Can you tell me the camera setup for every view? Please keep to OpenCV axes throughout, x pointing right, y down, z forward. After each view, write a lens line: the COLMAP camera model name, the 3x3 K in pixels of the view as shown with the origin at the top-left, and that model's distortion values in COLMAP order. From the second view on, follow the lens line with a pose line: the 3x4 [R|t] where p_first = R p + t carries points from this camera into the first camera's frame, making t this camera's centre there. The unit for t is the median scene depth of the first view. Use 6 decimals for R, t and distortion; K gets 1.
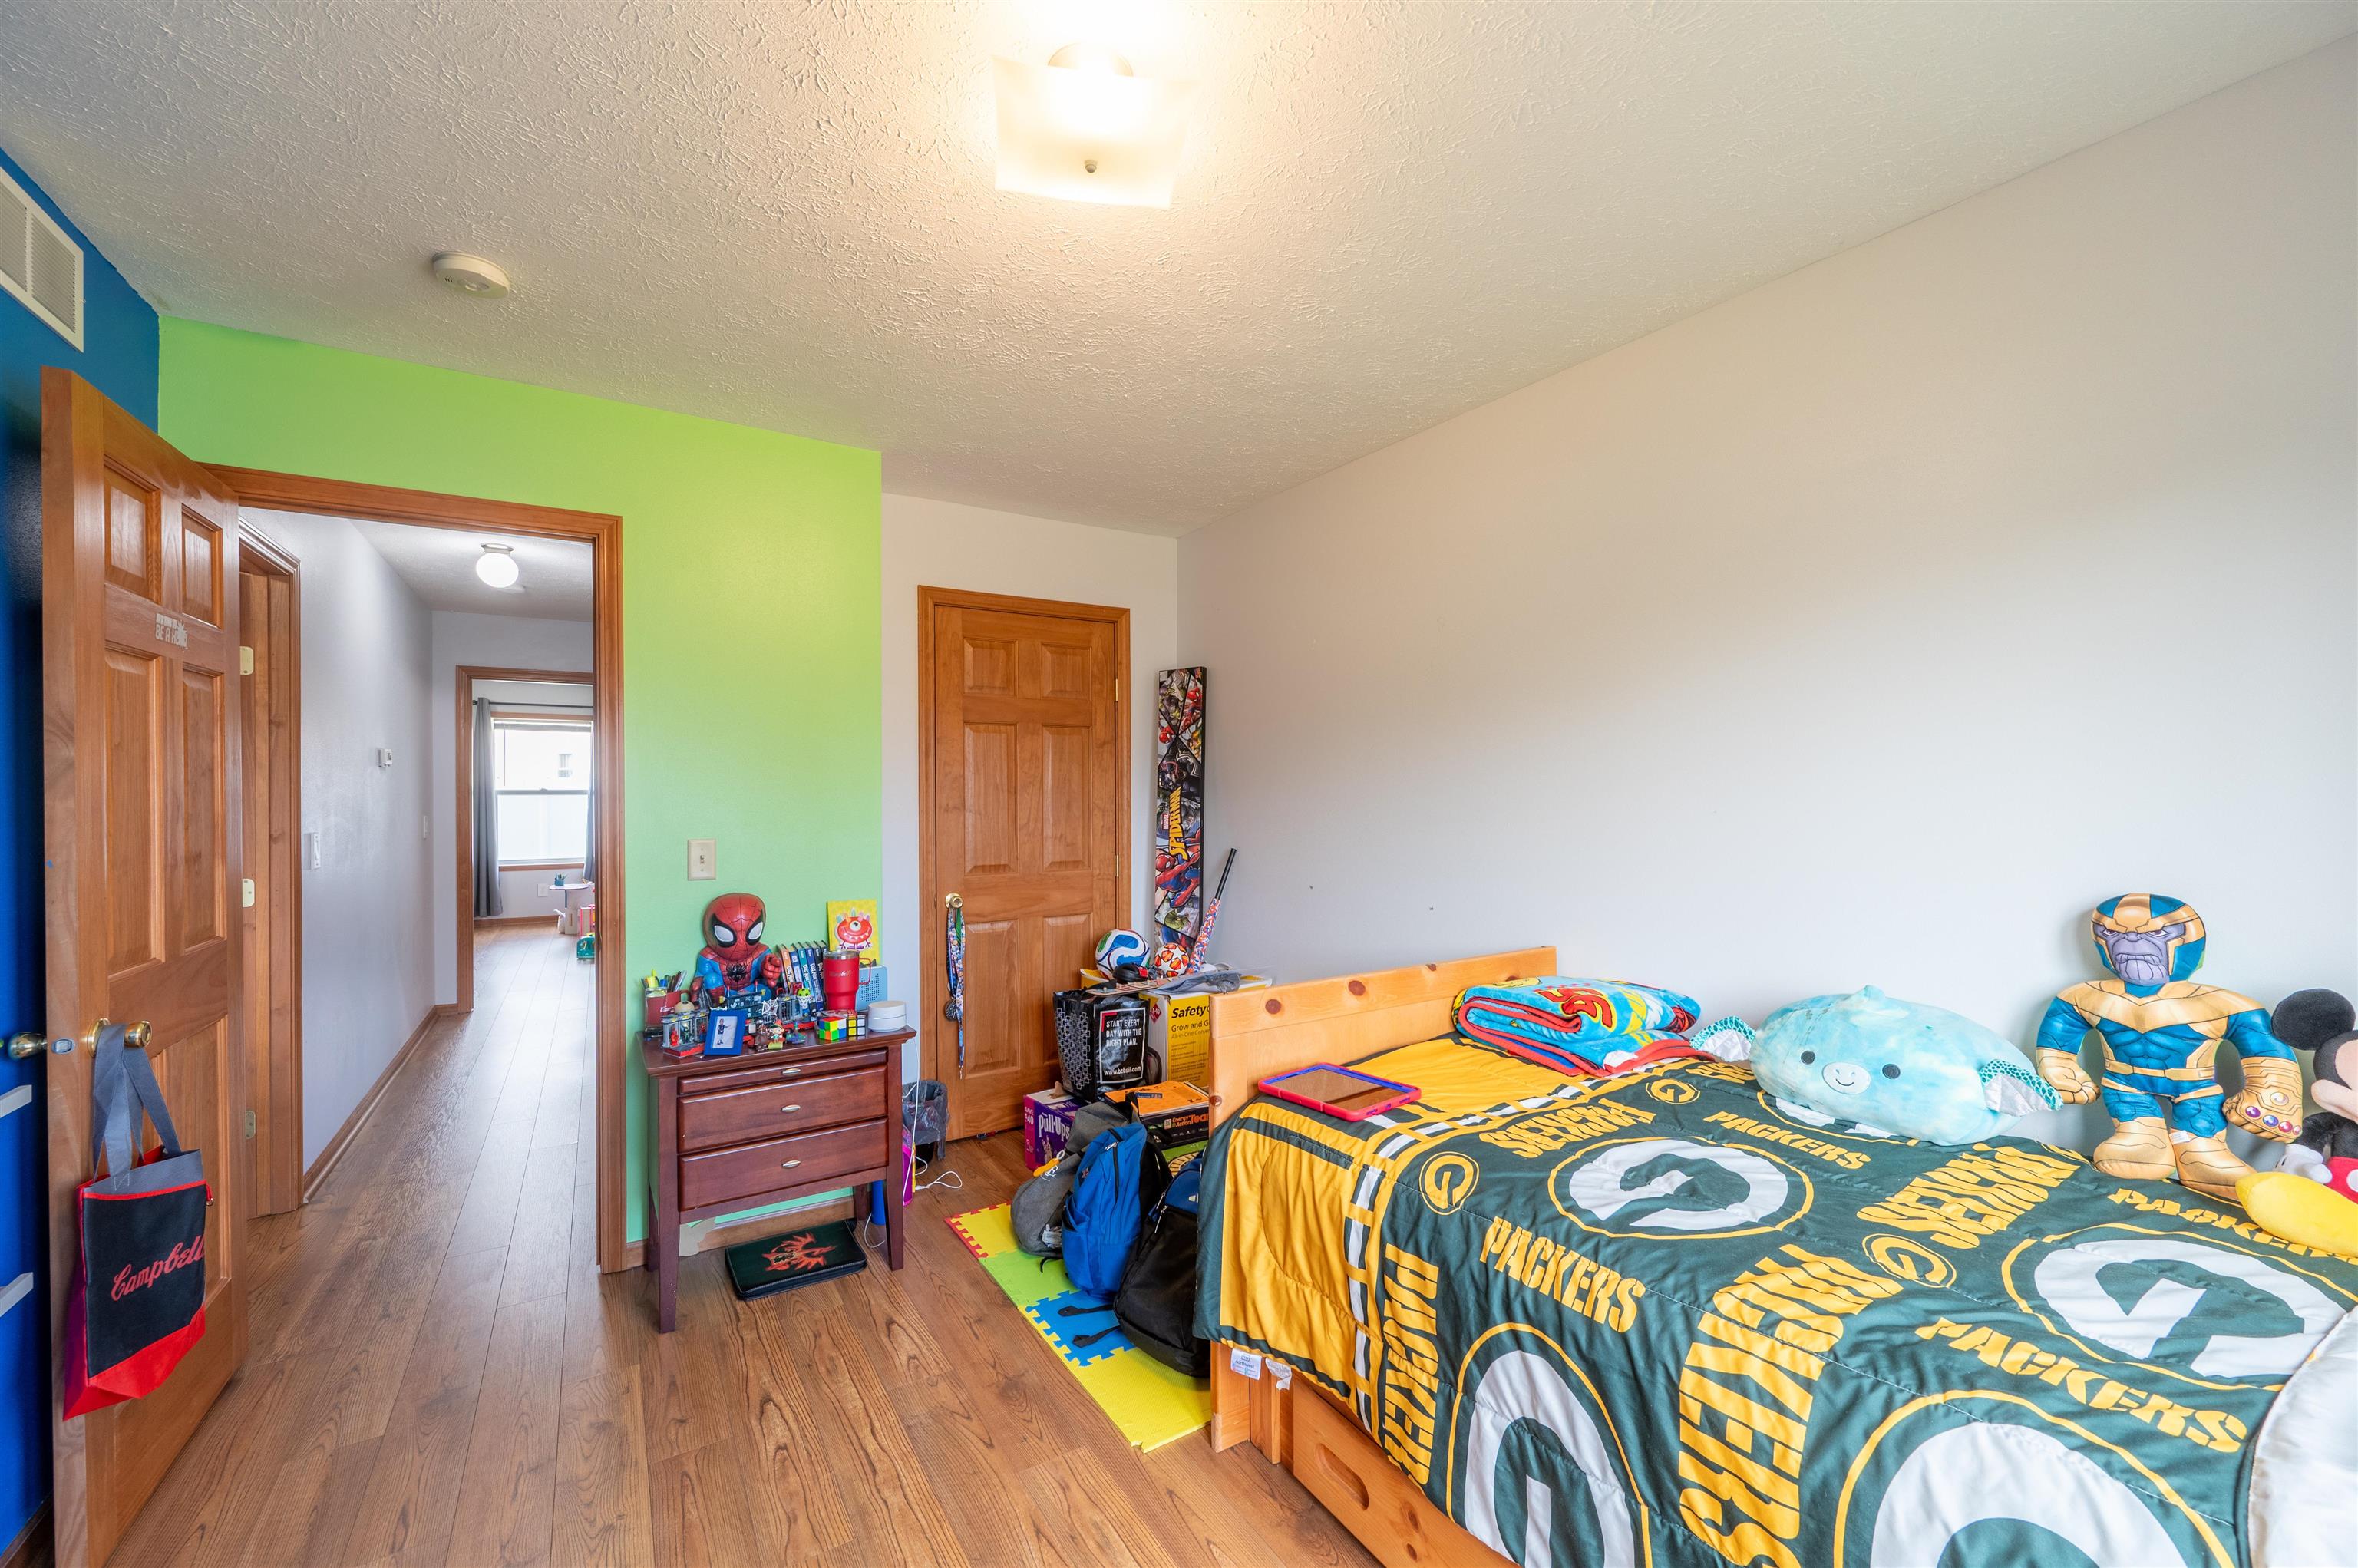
lens RADIAL K [[929.5, 0, 1181.1], [0, 929.5, 794.7], [0, 0, 1]] dist [-0.001838, 0.000588]
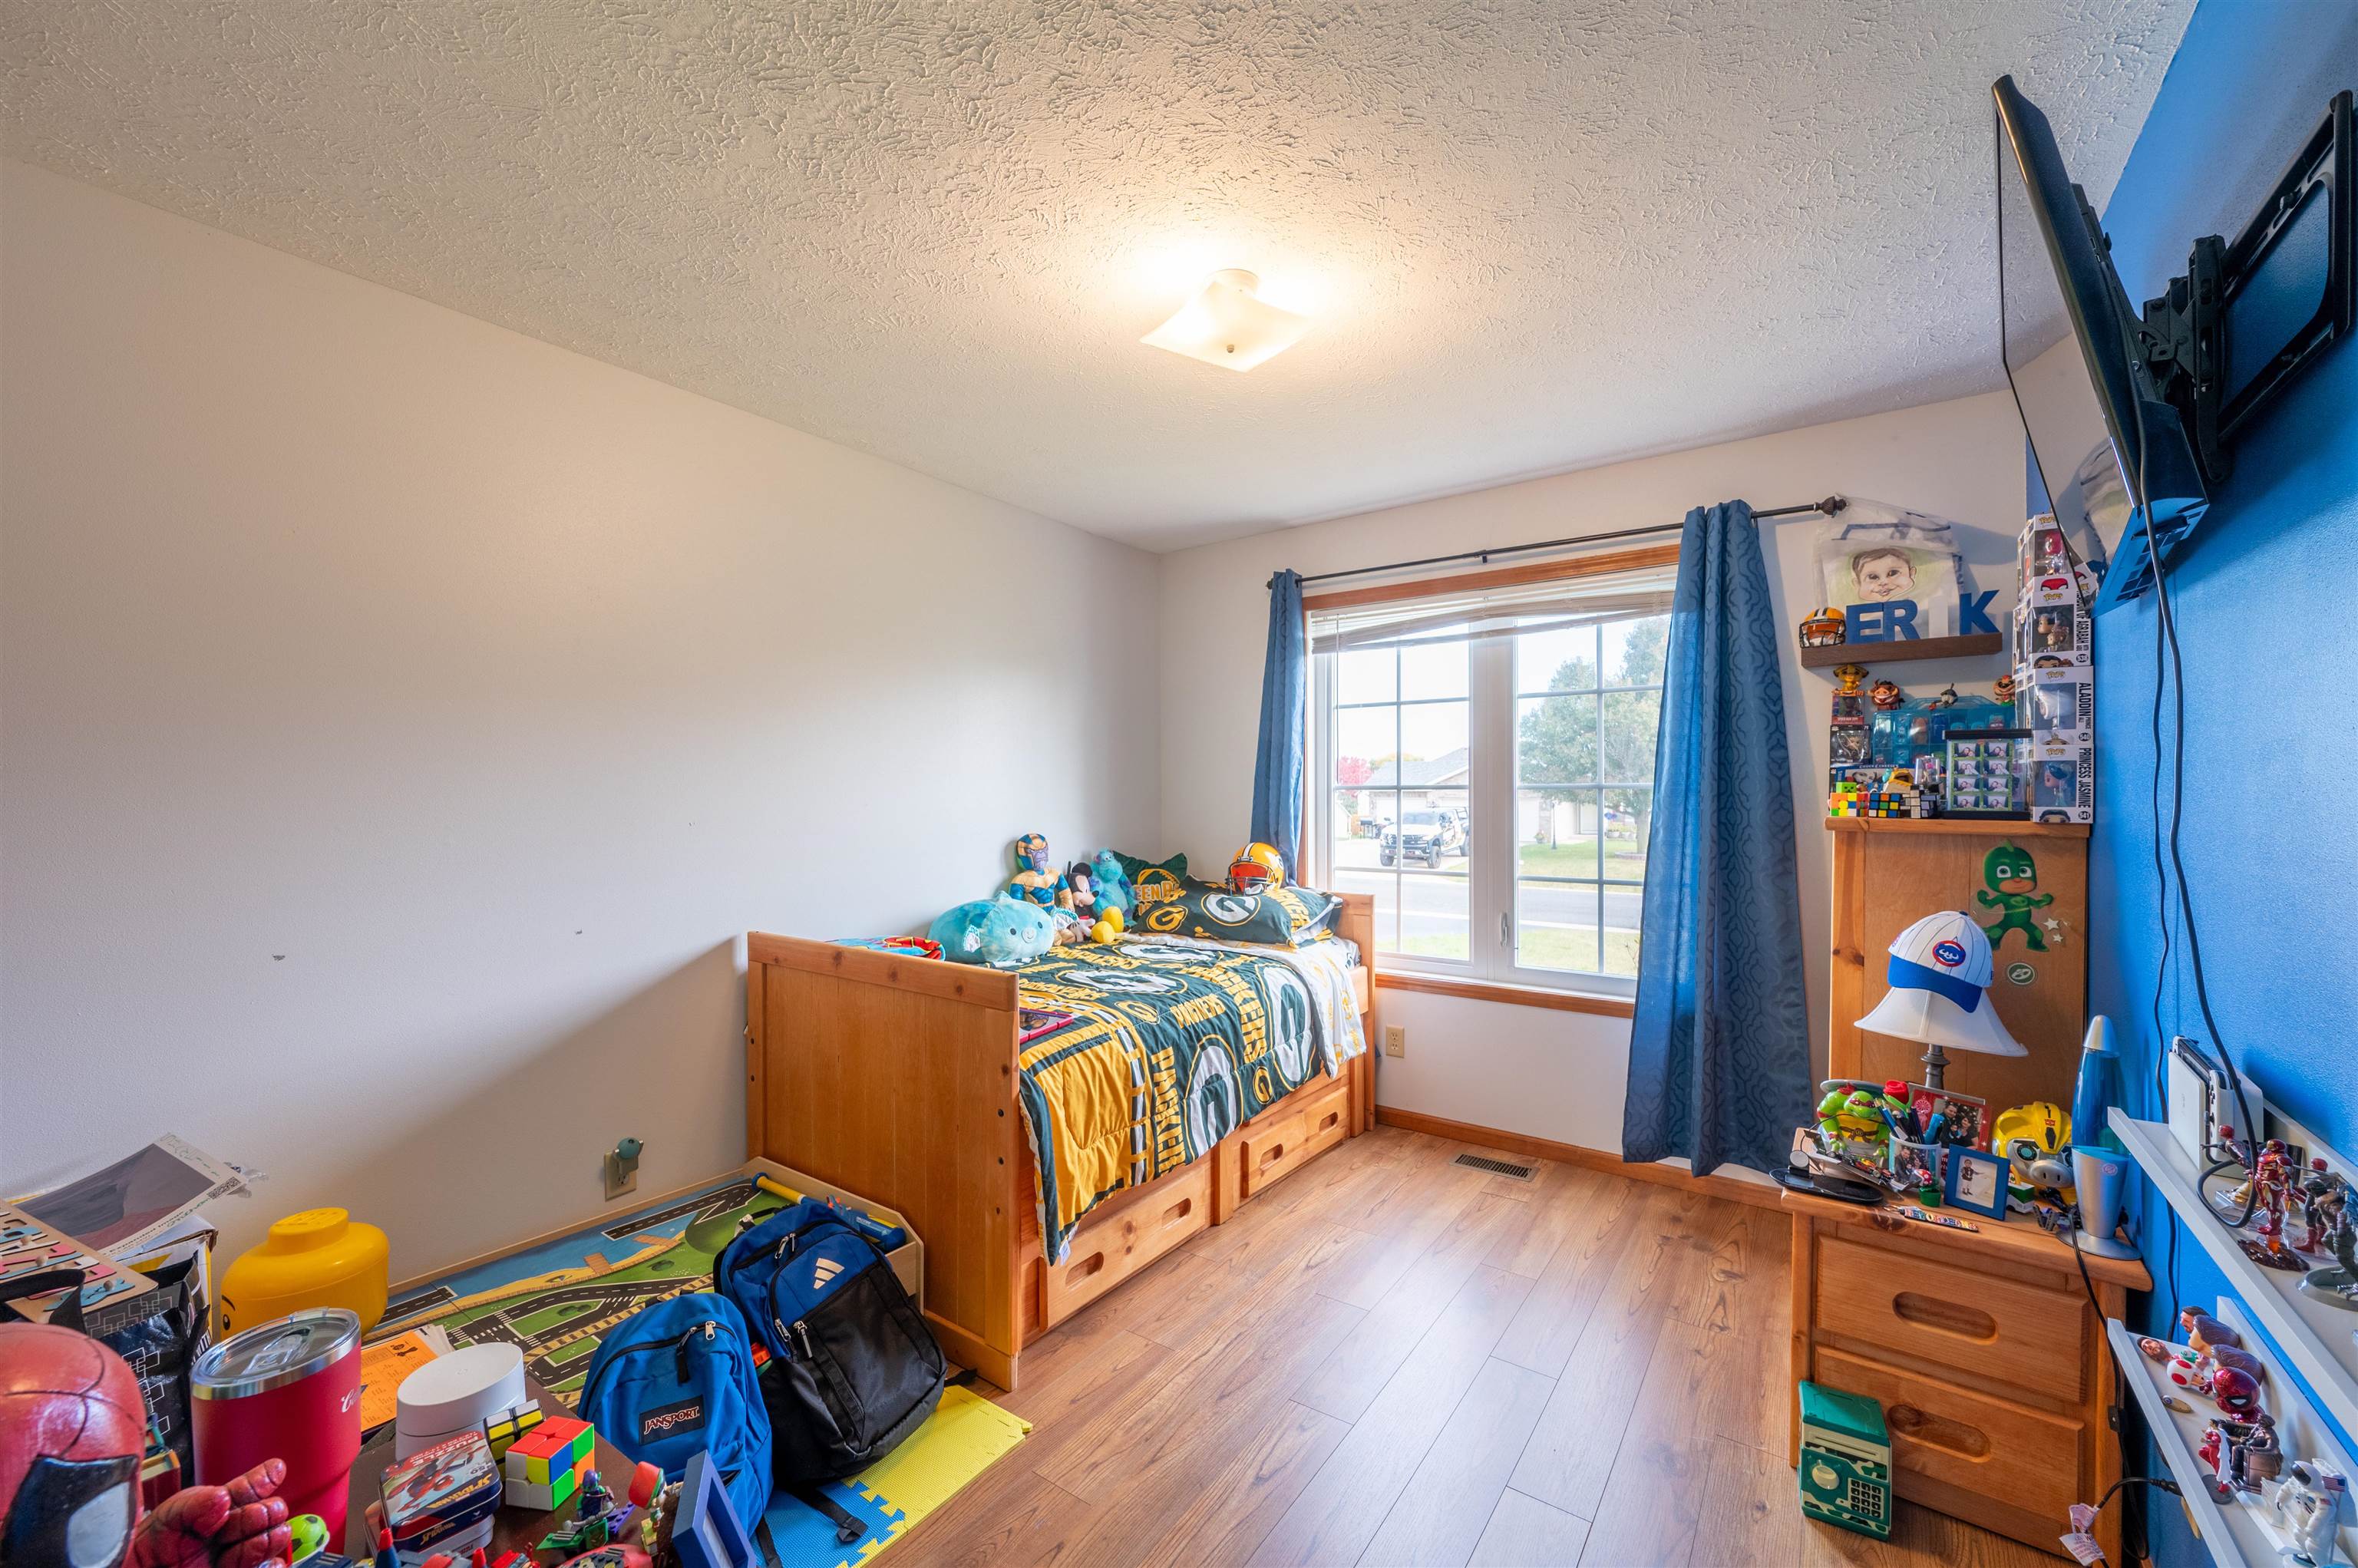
lens RADIAL K [[929.5, 0, 1181.1], [0, 929.5, 794.7], [0, 0, 1]] dist [-0.001838, 0.000588]
pose [[-0.378440, 0.001072, 0.925625, -1.518463], [0.006530, 0.999978, 0.001512, 0.004863], [-0.925603, 0.006617, -0.378439, 1.766774]]
